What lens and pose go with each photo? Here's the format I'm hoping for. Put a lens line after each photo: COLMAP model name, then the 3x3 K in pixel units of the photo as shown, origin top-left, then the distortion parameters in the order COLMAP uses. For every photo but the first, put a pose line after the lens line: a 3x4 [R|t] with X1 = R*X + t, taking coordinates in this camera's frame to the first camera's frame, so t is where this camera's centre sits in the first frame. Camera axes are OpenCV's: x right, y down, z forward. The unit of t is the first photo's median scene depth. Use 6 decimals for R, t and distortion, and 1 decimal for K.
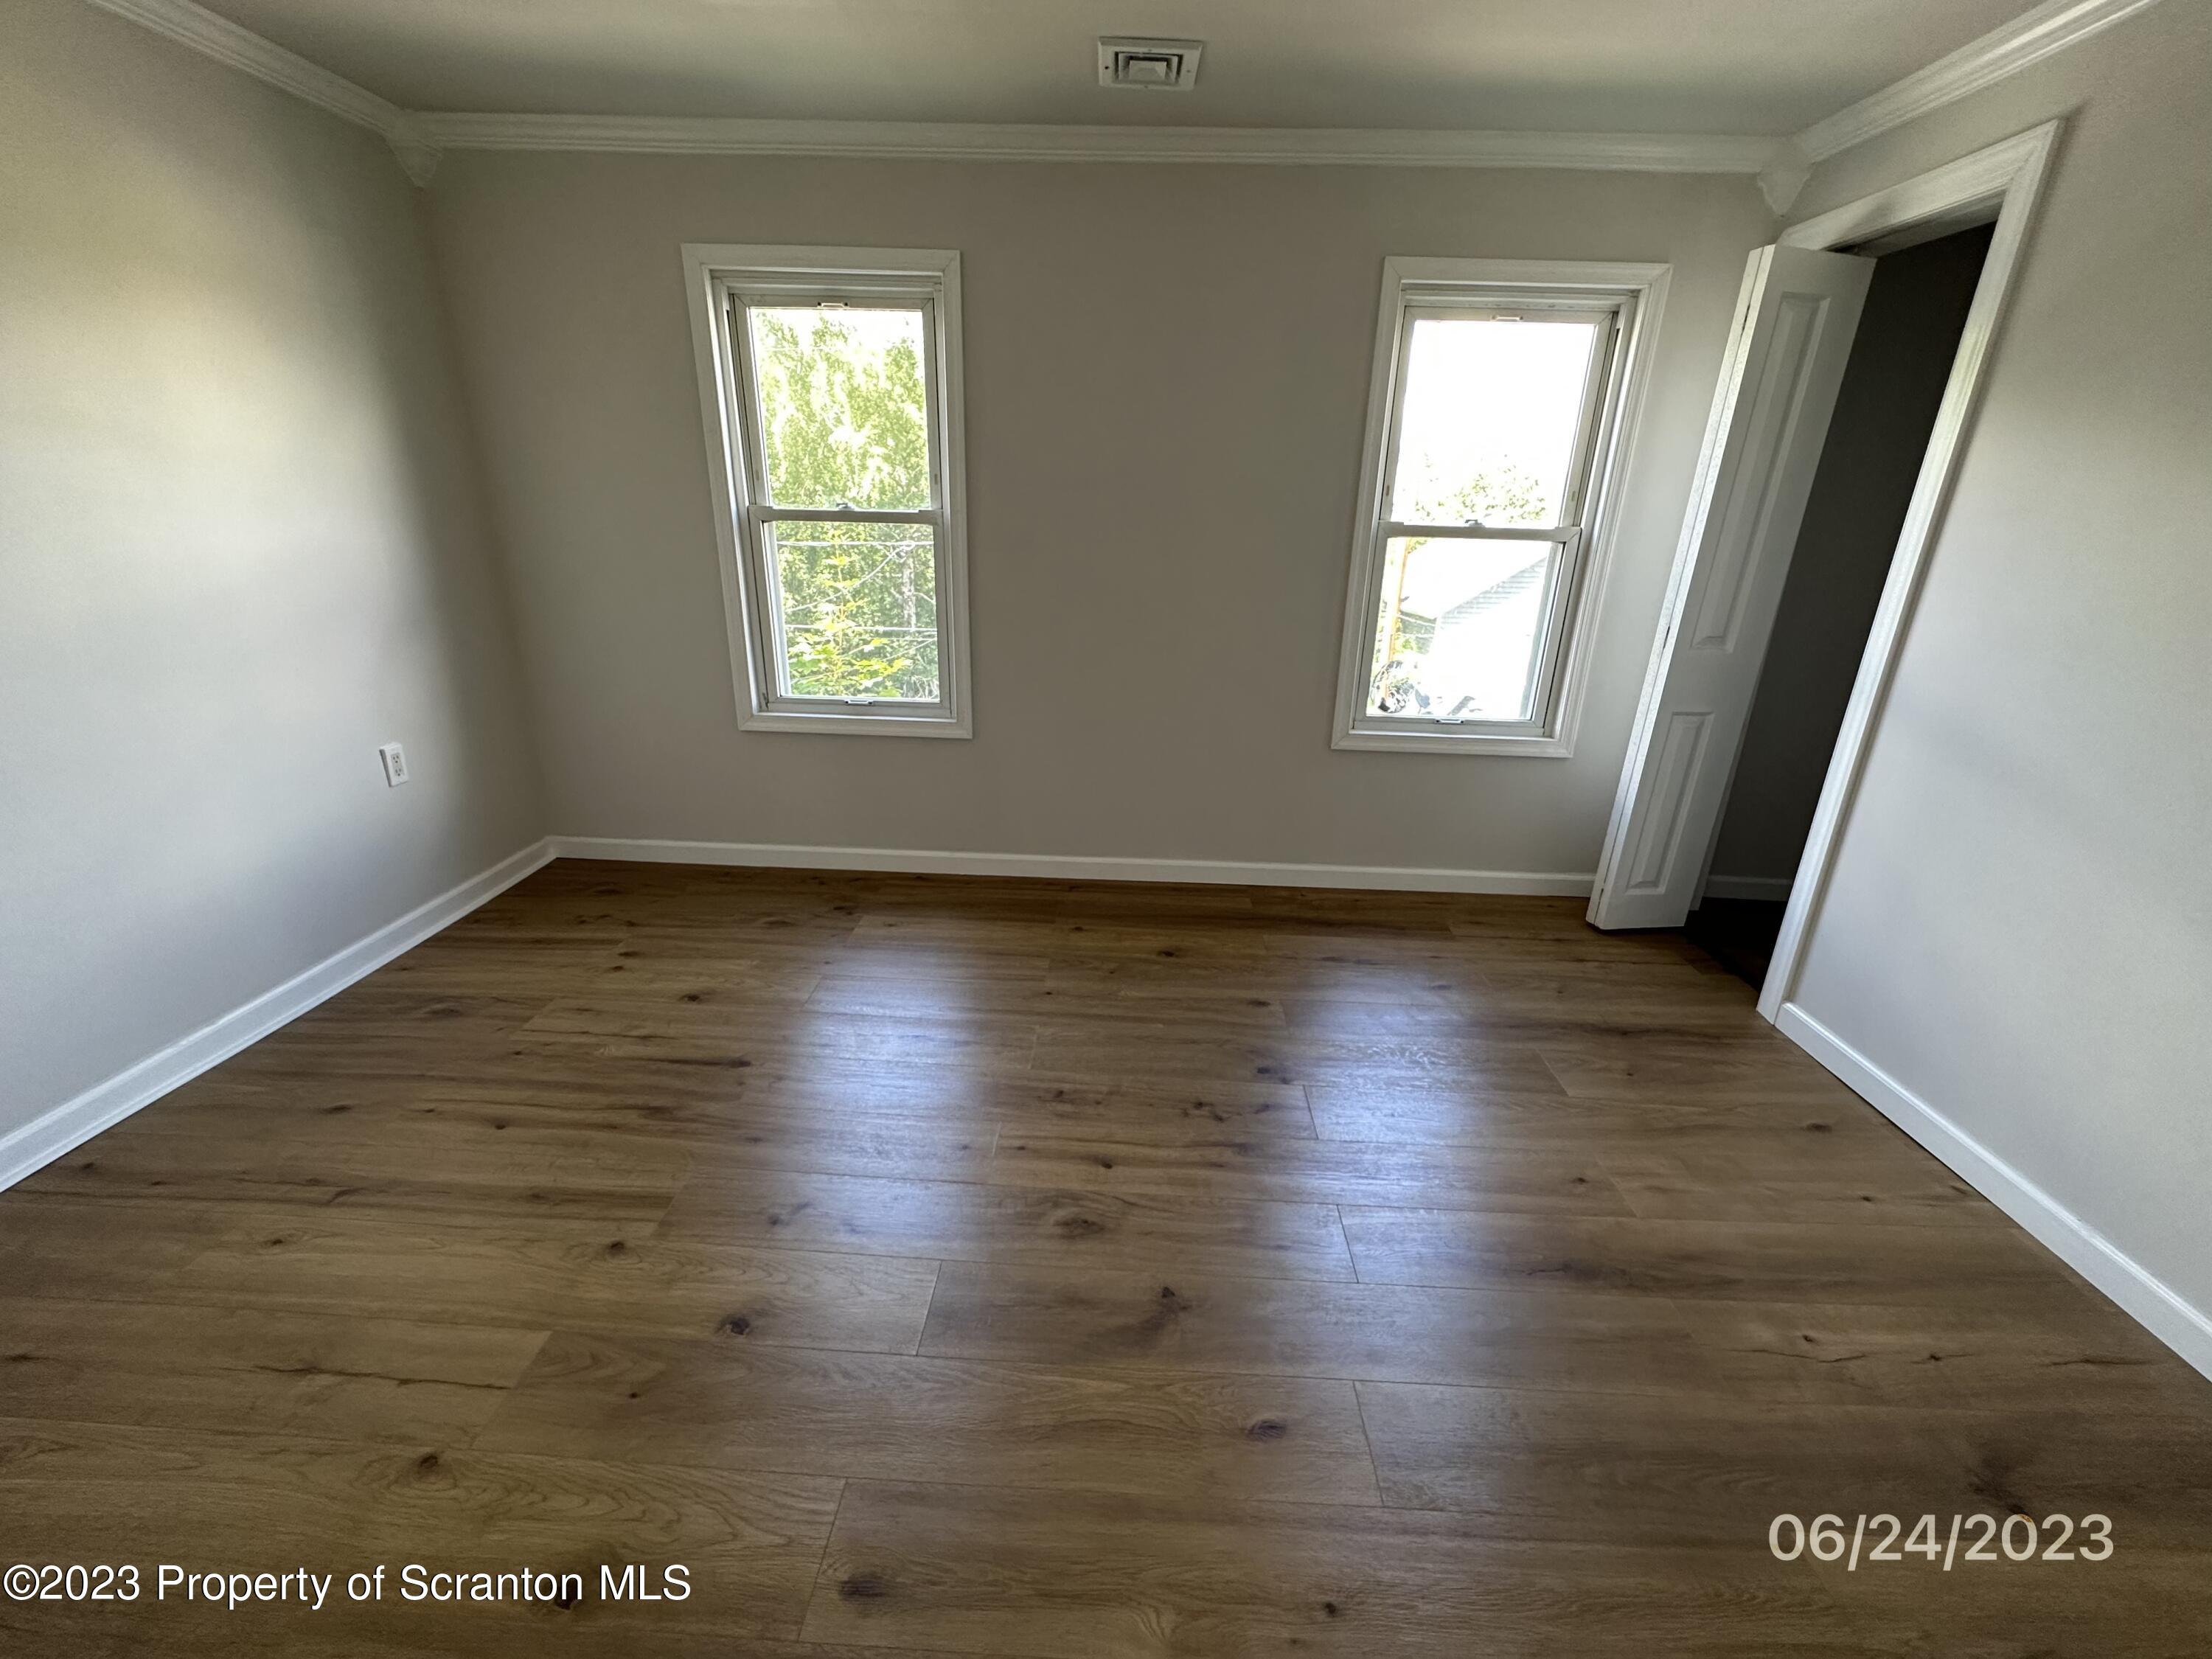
lens RADIAL K [[898.1, 0, 1103.7], [0, 898.1, 826.1], [0, 0, 1]] dist [-0.004420, 0.000819]
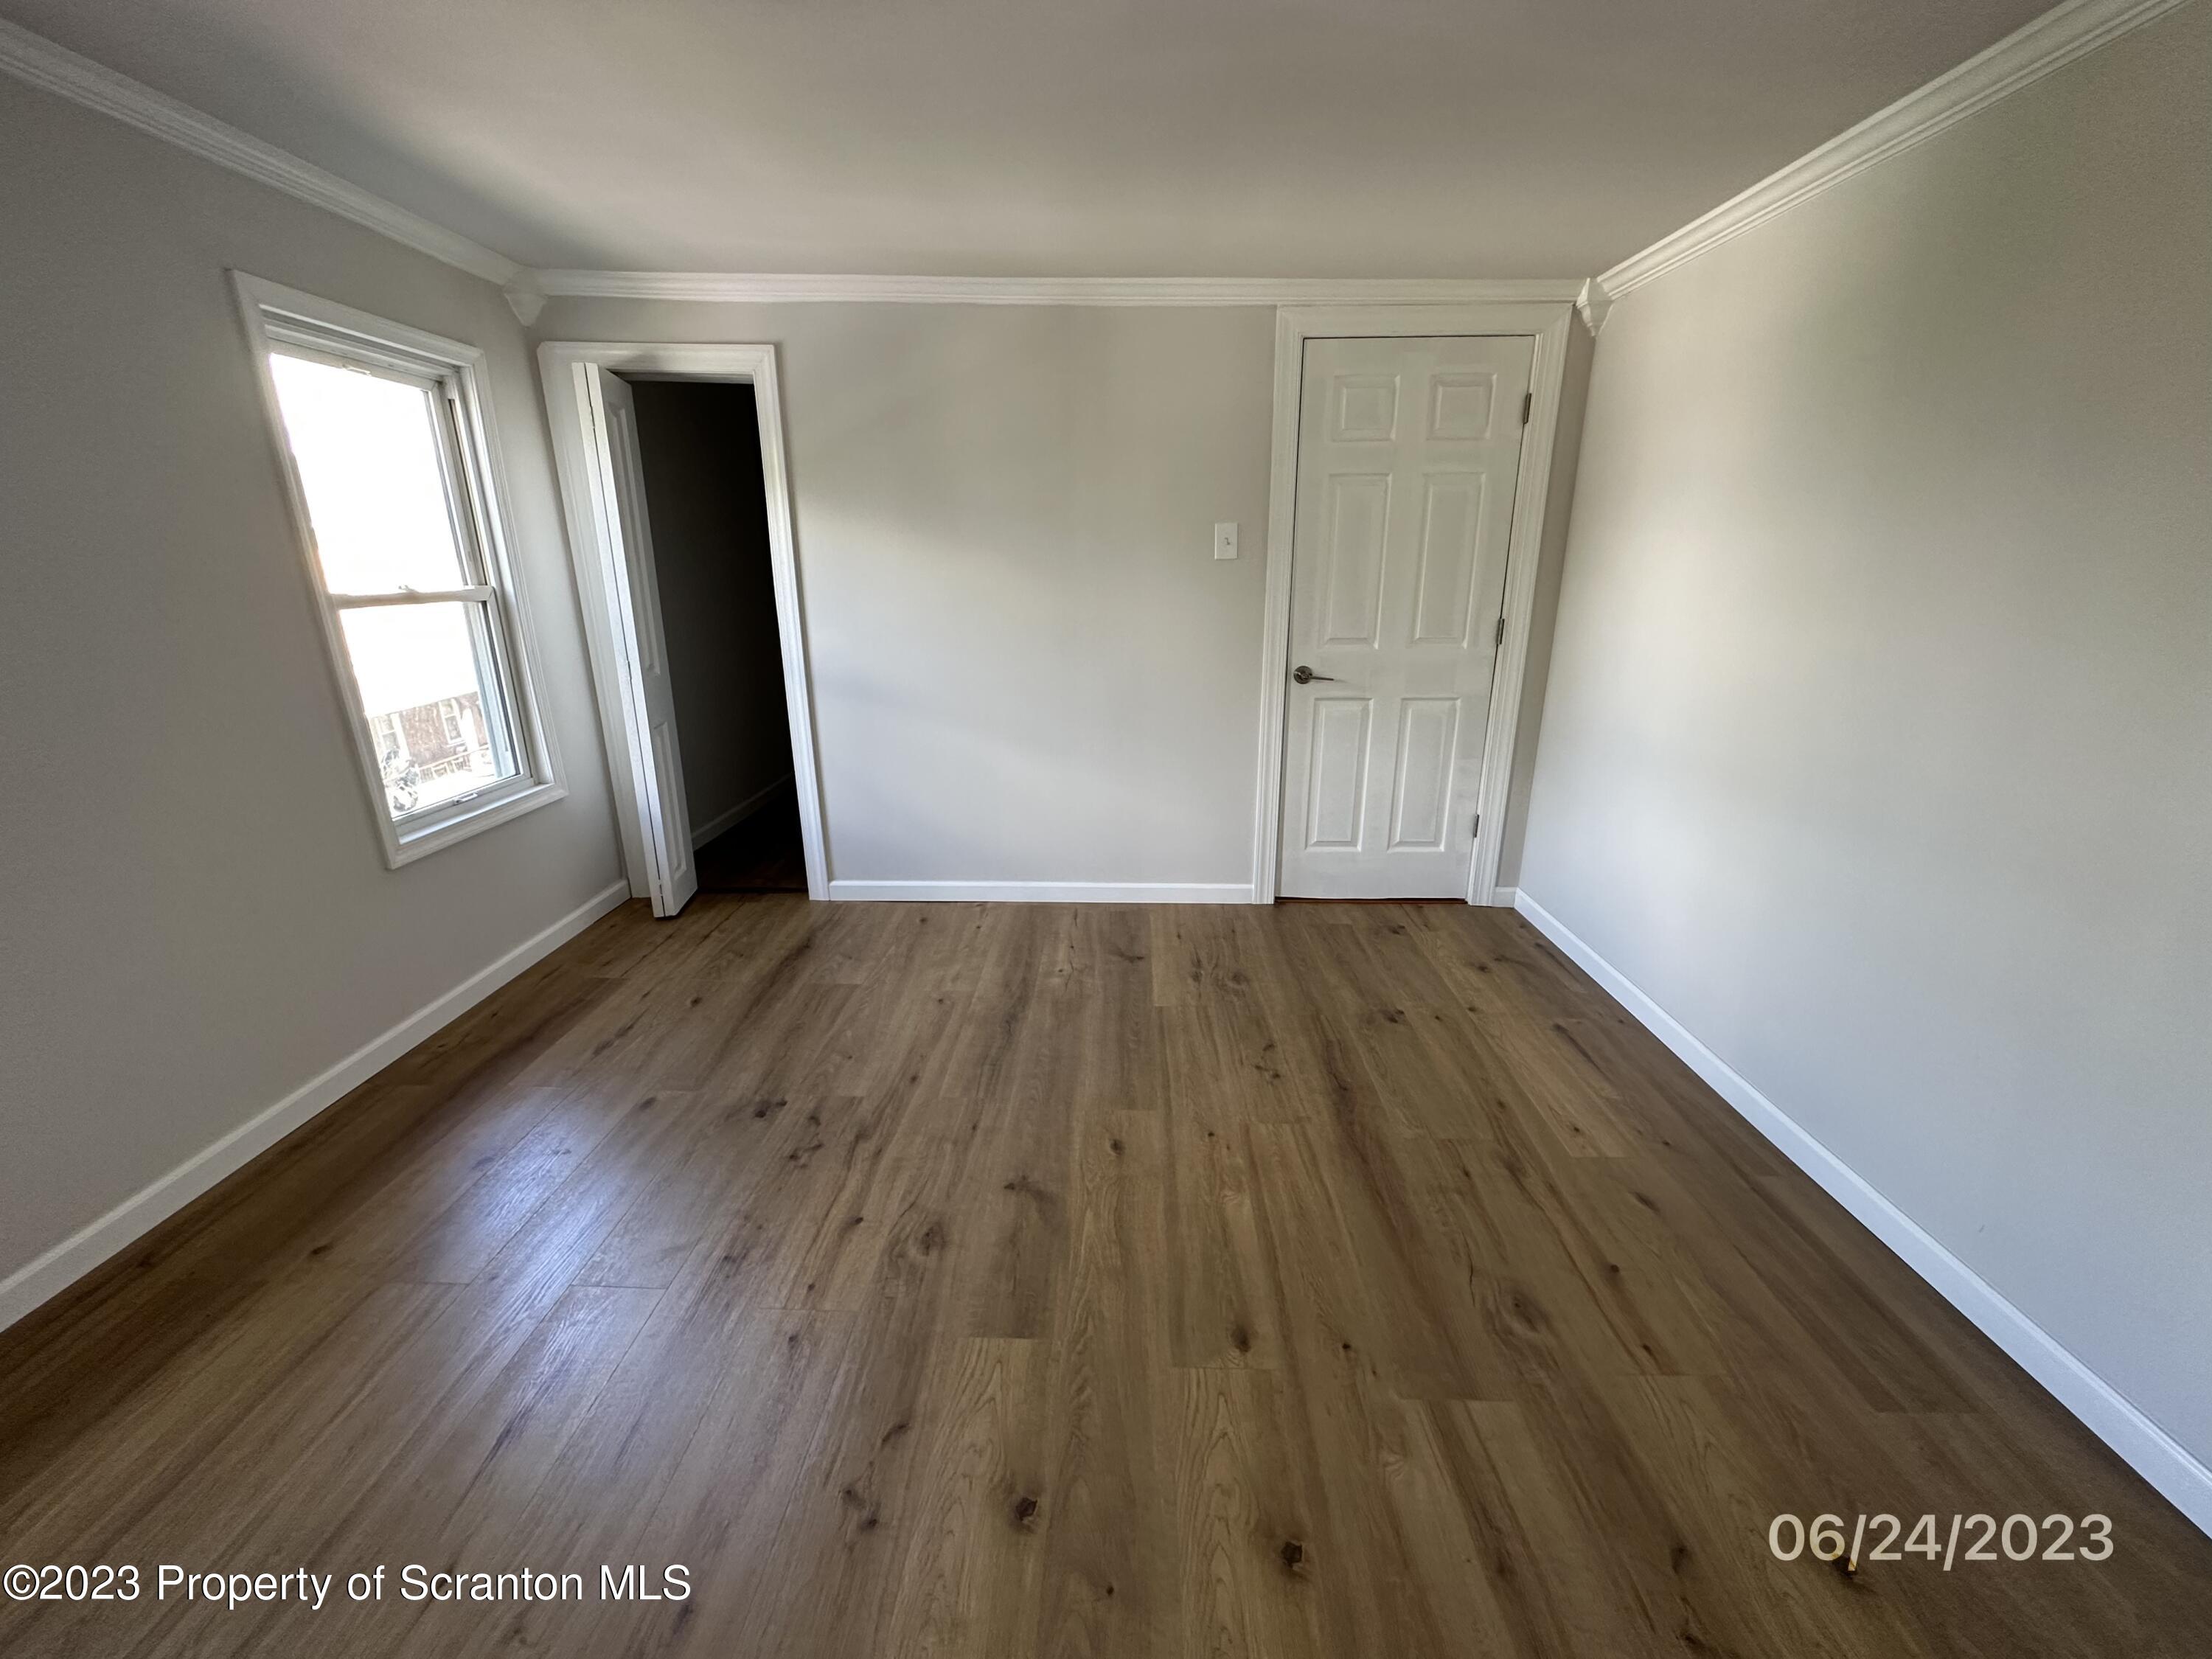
lens RADIAL K [[898.1, 0, 1111.5], [0, 898.1, 832.3], [0, 0, 1]] dist [-0.004420, 0.000819]
pose [[-0.030490, -0.318457, 0.947447, -0.679092], [0.333642, 0.890279, 0.309979, -0.195518], [-0.942207, 0.325559, 0.079106, 0.404179]]
